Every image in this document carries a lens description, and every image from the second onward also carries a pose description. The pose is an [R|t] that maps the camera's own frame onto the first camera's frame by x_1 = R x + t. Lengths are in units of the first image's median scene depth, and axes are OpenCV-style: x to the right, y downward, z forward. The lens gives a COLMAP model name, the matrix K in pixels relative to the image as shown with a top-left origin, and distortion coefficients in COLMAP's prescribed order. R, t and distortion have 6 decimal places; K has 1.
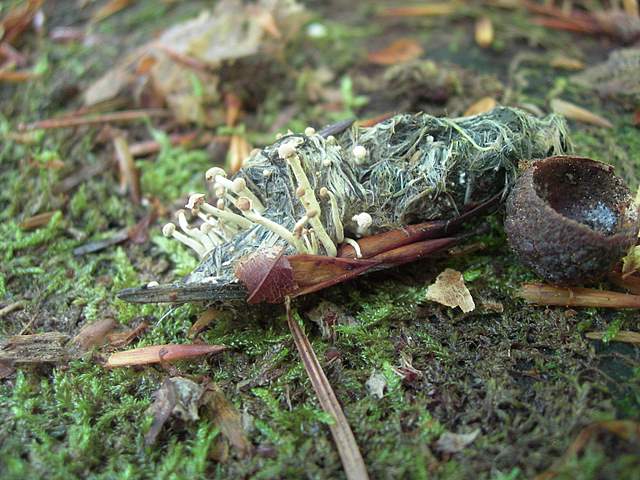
lens RADIAL K [[693.2, 0, 320.2], [0, 693.2, 239.8], [0, 0, 1]] dist [-0.168452, 0.000000]
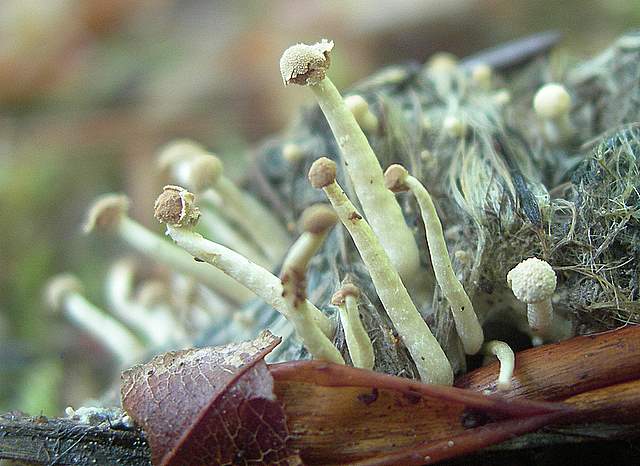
lens RADIAL K [[1018.6, 0, 319.9], [0, 1018.6, 233.3], [0, 0, 1]] dist [-0.139189, 0.000000]
pose [[0.921753, 0.023364, -0.387074, 0.152257], [-0.108888, 0.973617, -0.200531, 0.055192], [0.372177, 0.226988, 0.899978, 0.521974]]
